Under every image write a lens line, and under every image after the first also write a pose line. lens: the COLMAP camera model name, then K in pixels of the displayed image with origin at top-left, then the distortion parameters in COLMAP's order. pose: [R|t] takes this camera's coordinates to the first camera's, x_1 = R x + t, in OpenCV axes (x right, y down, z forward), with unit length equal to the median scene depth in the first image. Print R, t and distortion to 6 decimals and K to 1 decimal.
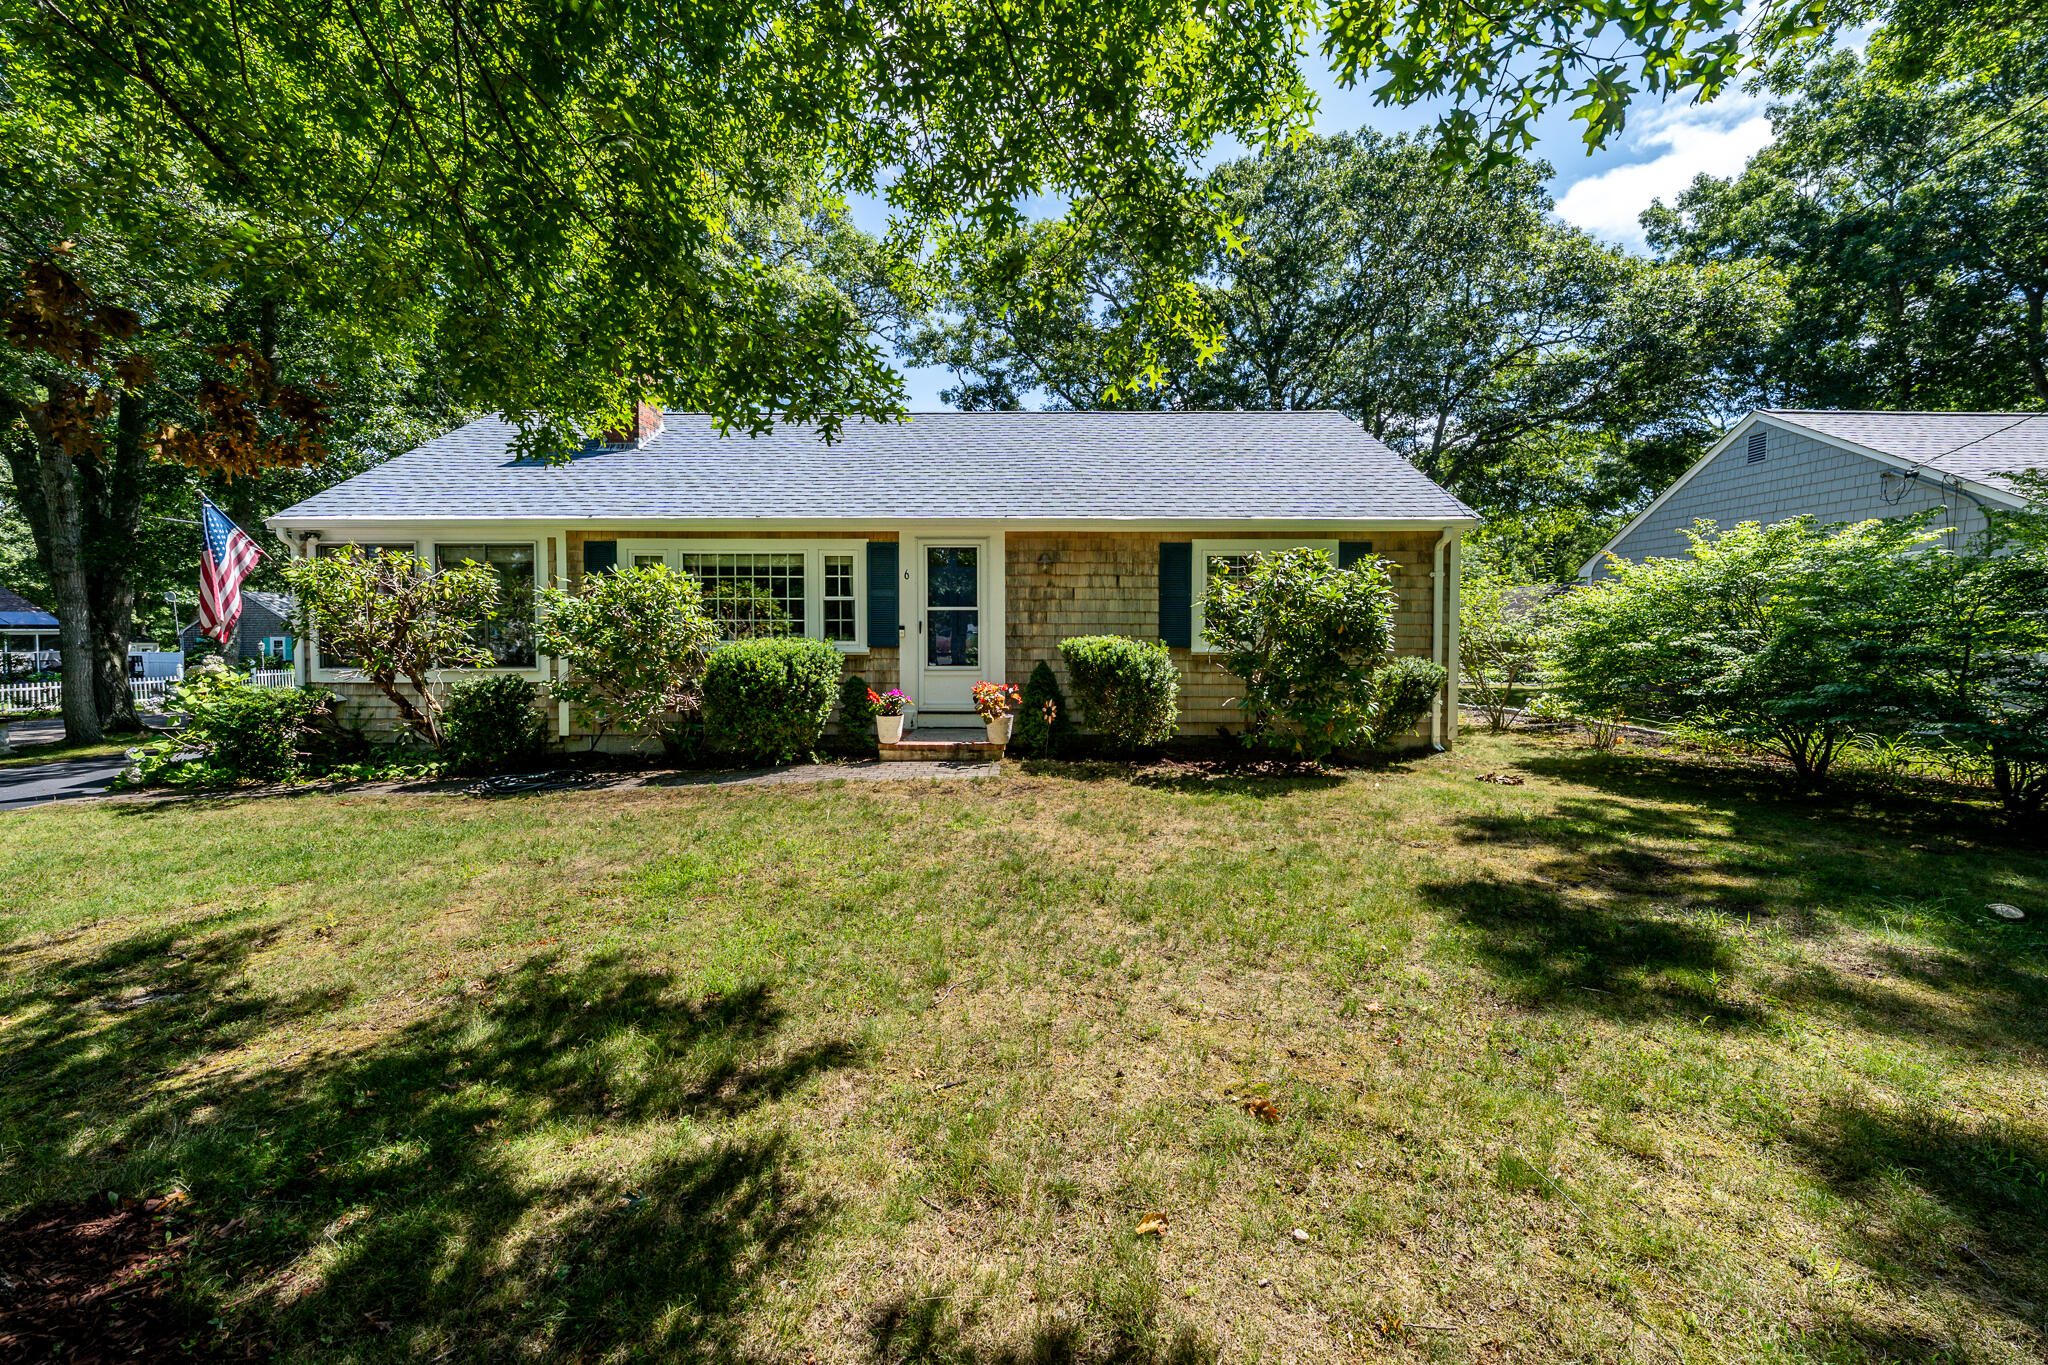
lens RADIAL K [[797.0, 0, 1023.8], [0, 797.0, 676.3], [0, 0, 1]] dist [0.000769, 0.000012]
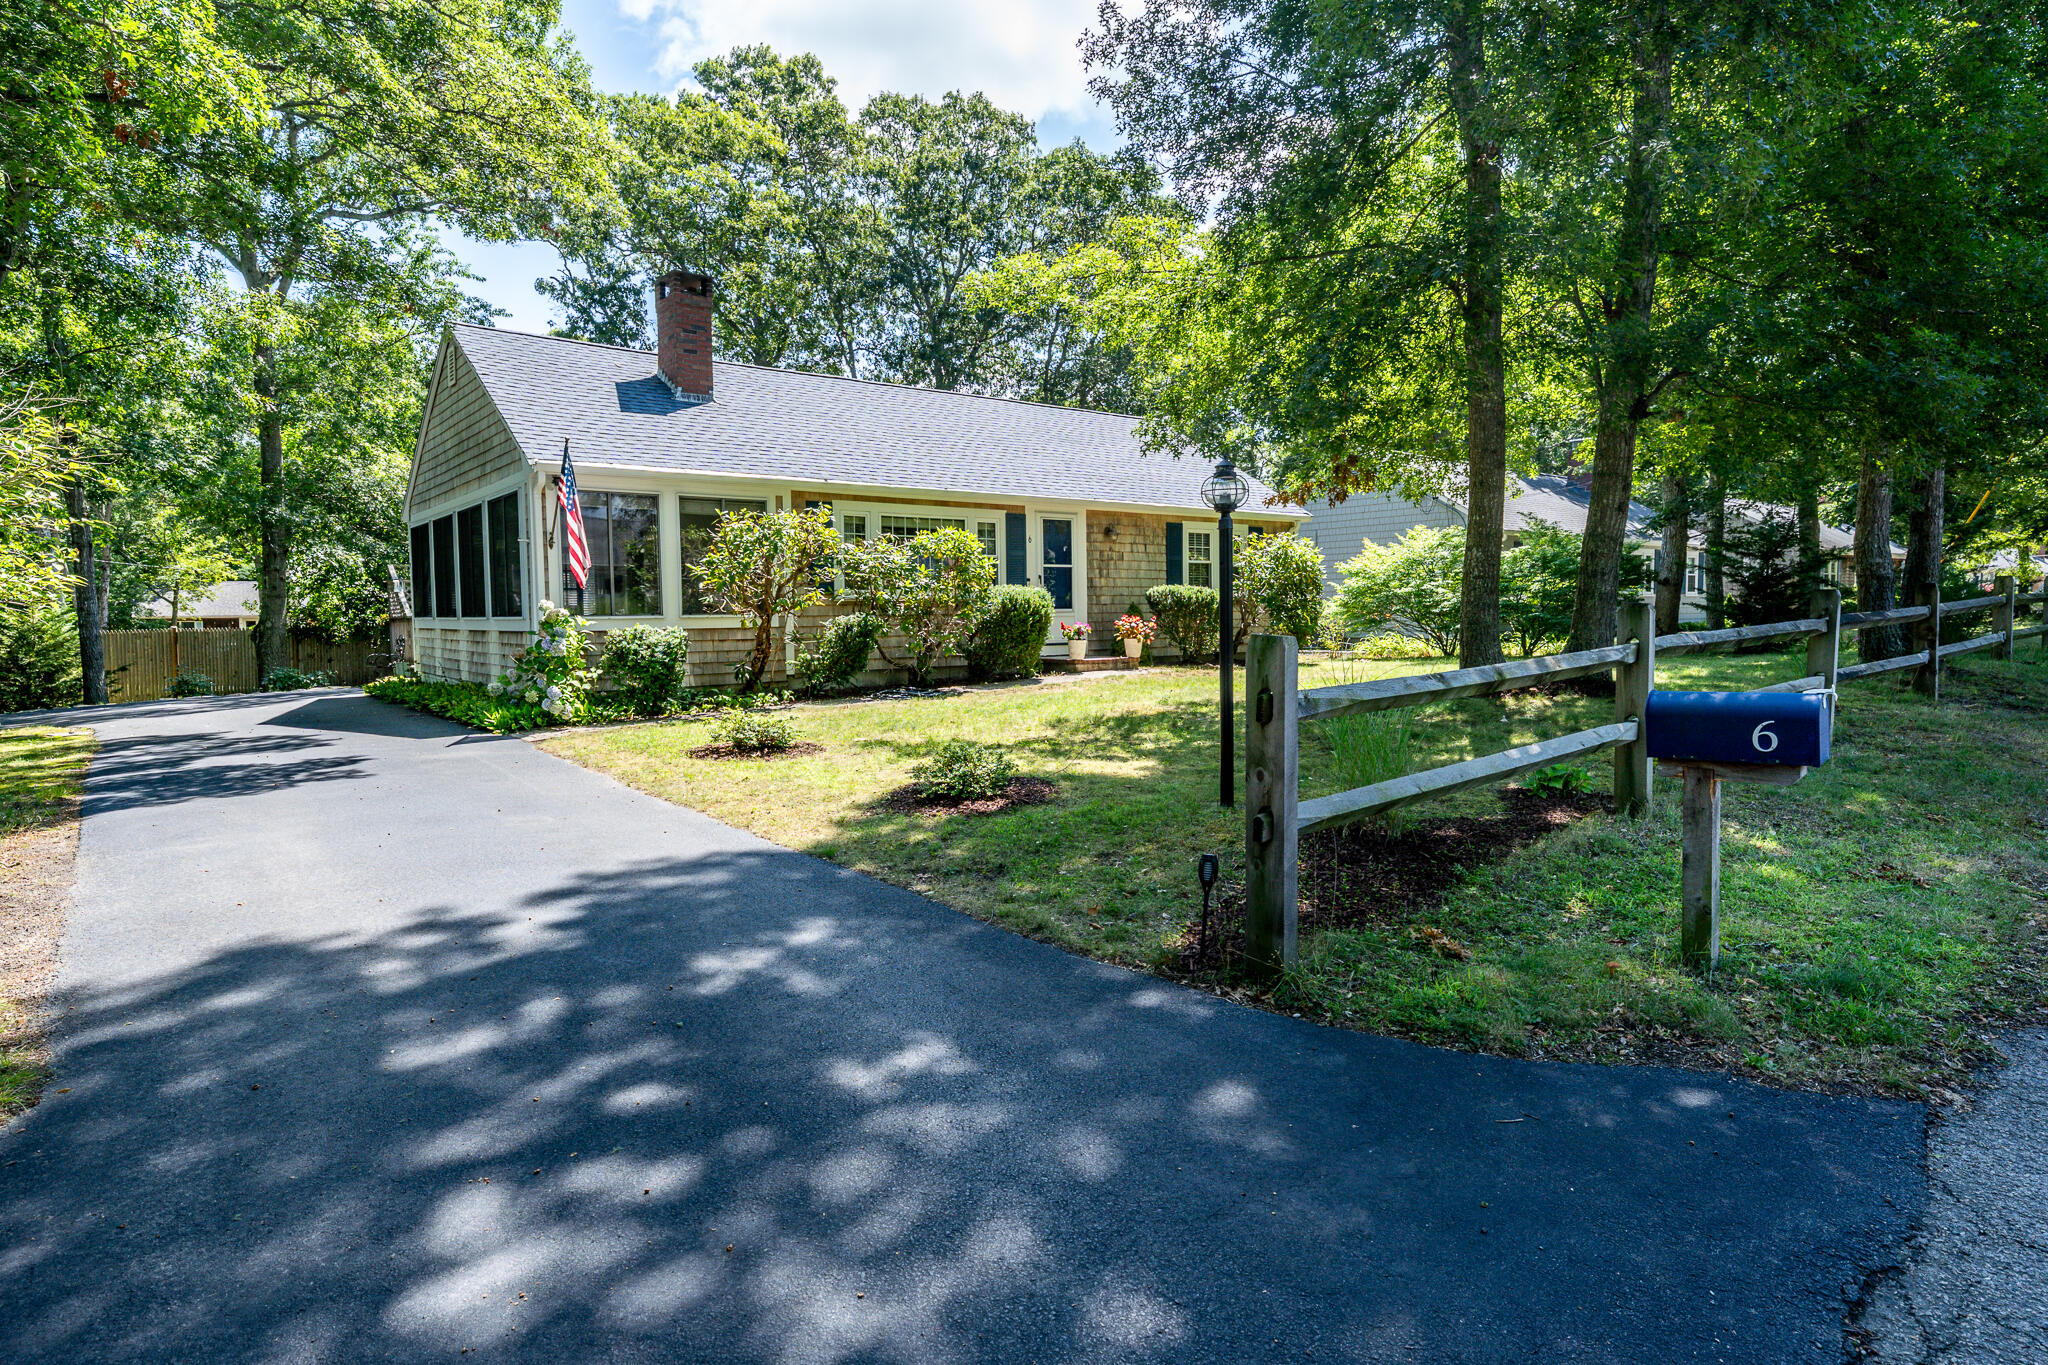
lens RADIAL K [[1141.6, 0, 1023.2], [0, 1141.6, 675.9], [0, 0, 1]] dist [0.004069, 0.000690]
pose [[0.746084, -0.050352, 0.663945, -1.397531], [0.042147, 0.998708, 0.028378, 0.041228], [-0.664517, 0.006811, 0.747242, -0.371883]]
